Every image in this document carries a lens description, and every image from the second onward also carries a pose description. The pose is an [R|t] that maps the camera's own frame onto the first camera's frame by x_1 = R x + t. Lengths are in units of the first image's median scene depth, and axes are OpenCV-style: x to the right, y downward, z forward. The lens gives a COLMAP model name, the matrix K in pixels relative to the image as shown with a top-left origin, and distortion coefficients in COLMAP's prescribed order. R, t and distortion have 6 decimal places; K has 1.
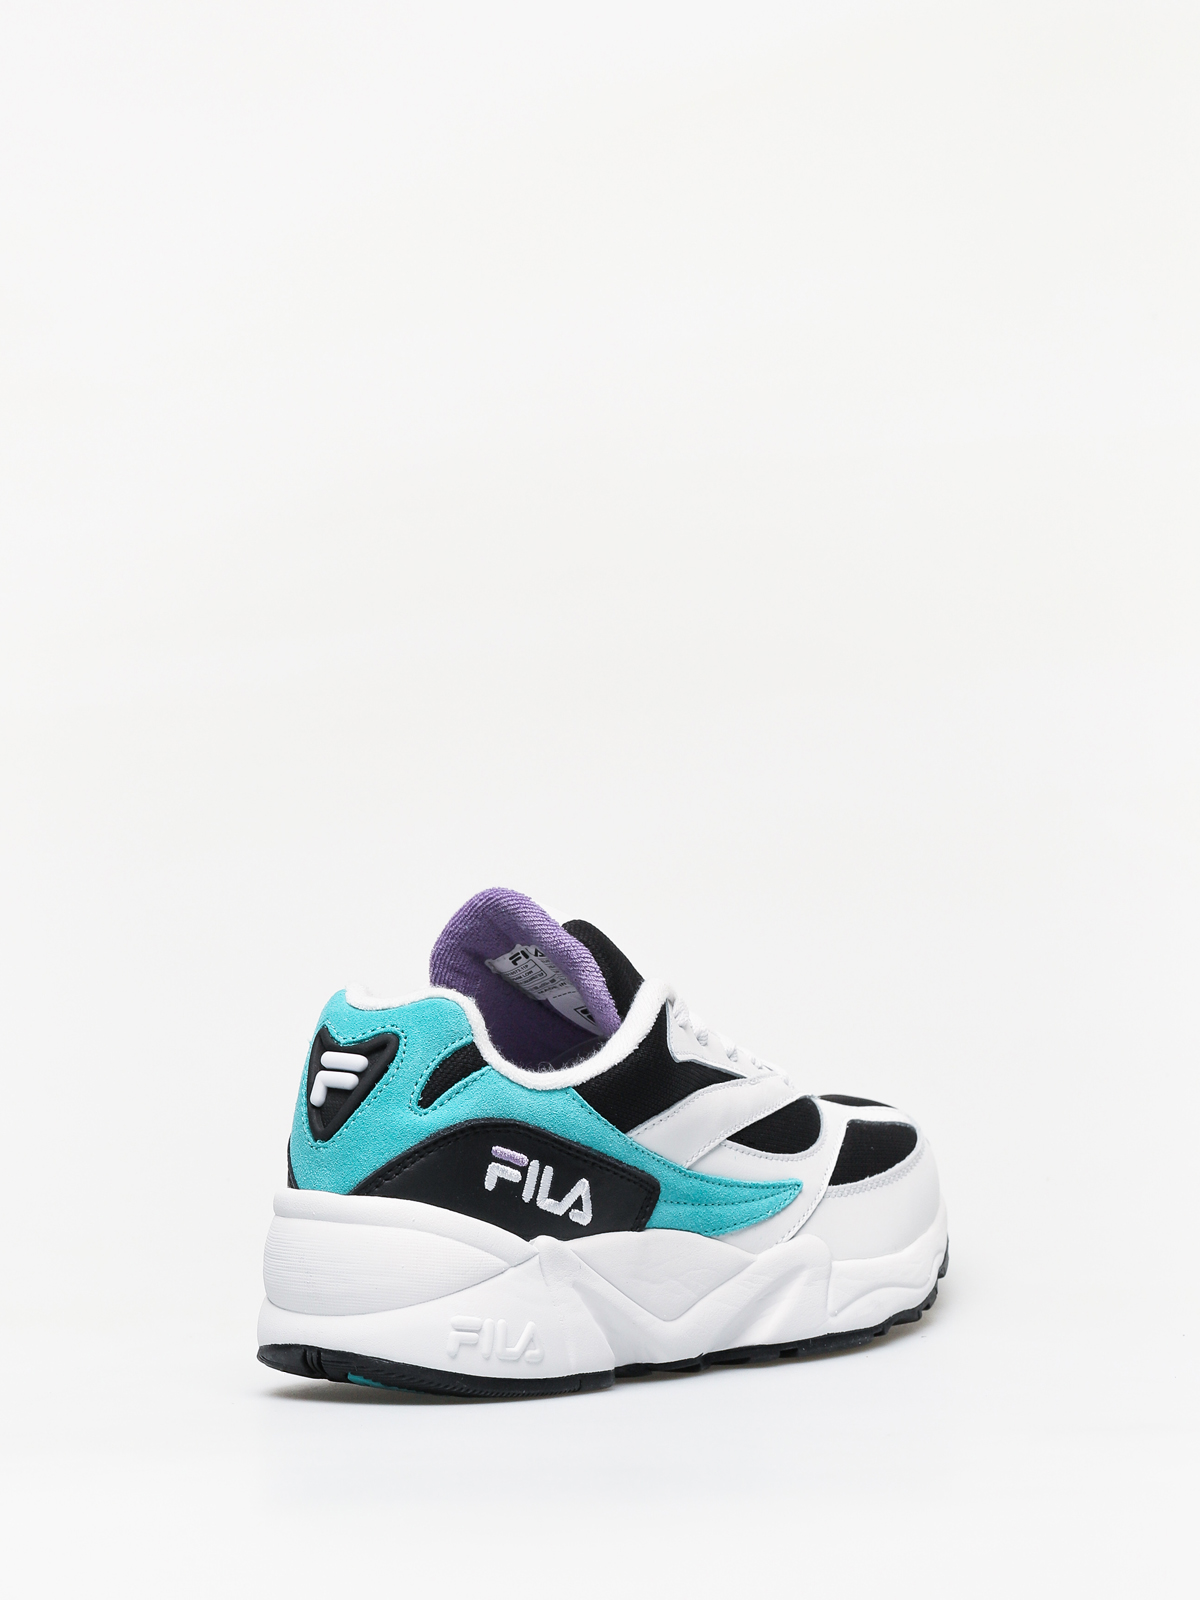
lens RADIAL K [[5089.8, 0, 596.1], [0, 5089.8, 798.8], [0, 0, 1]] dist [-0.010476, 0.000000]
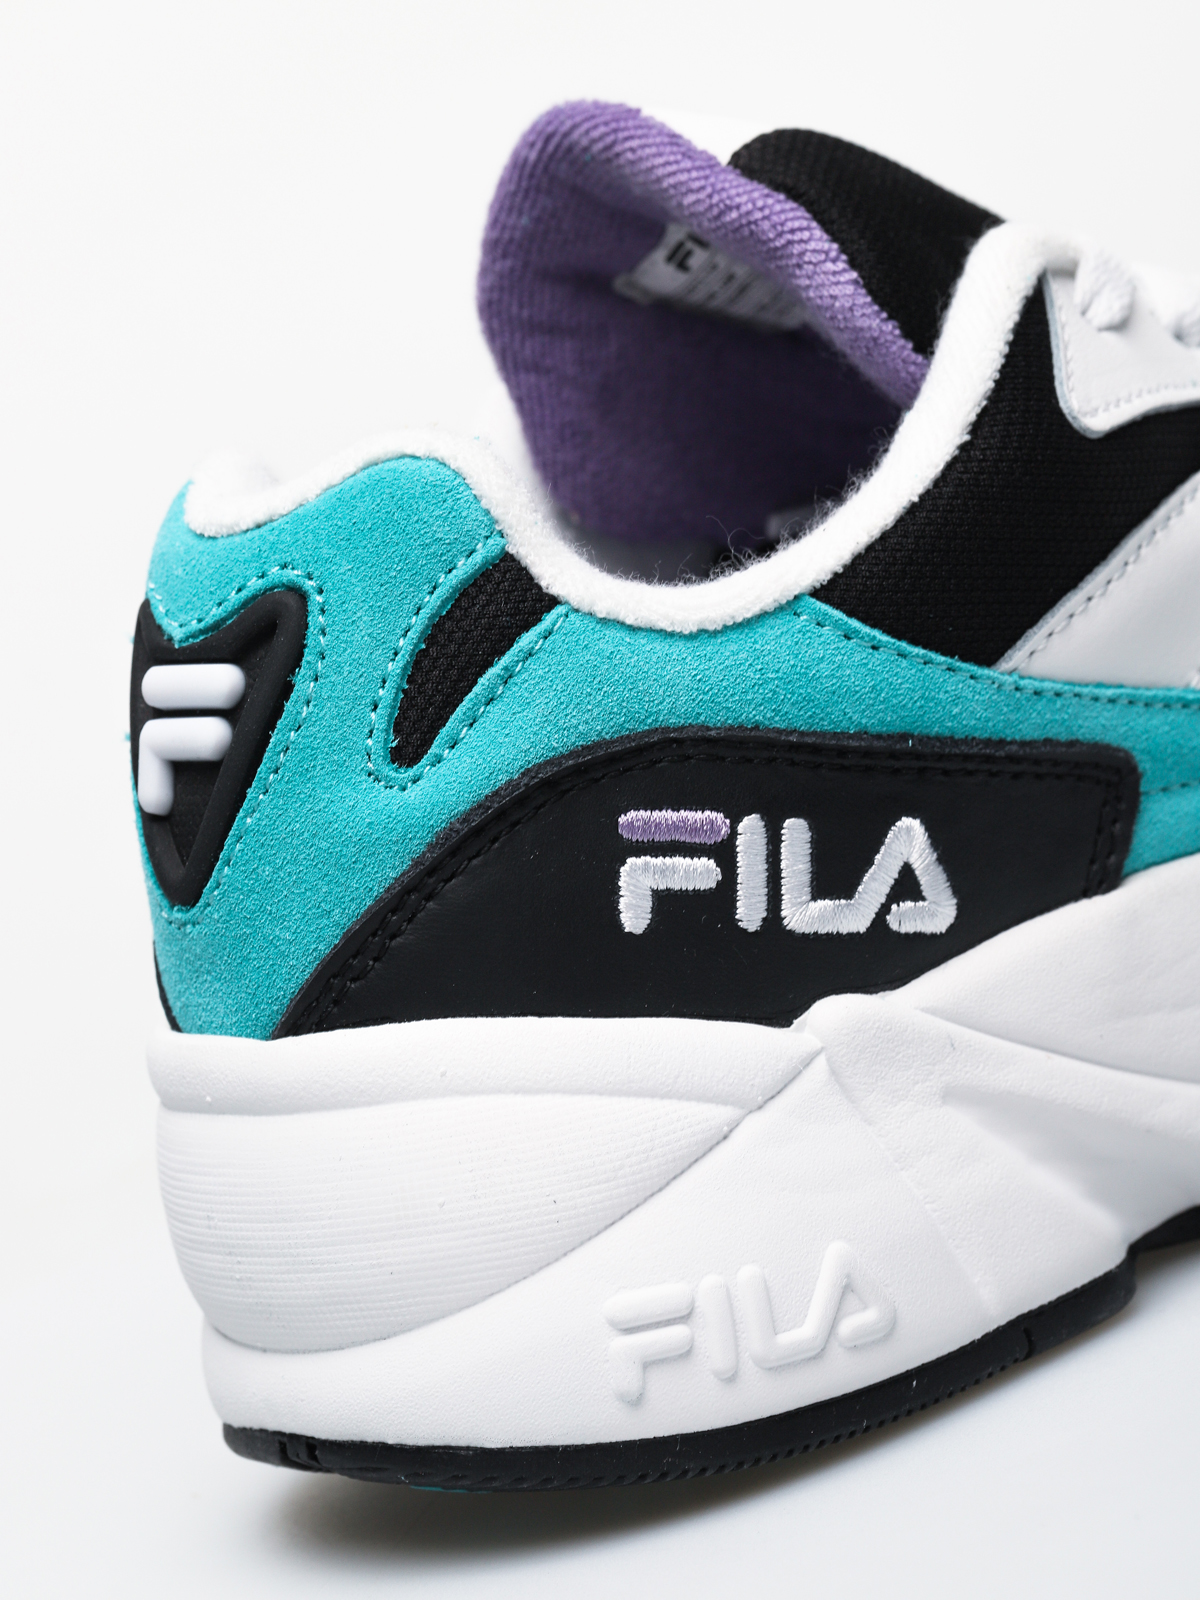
lens RADIAL K [[5089.8, 0, 601.2], [0, 5089.8, 796.6], [0, 0, 1]] dist [-0.010476, 0.000000]
pose [[0.940239, -0.226131, -0.254588, 0.073103], [0.269477, 0.951197, 0.150353, 0.010639], [0.208164, -0.209973, 0.955290, 0.640761]]
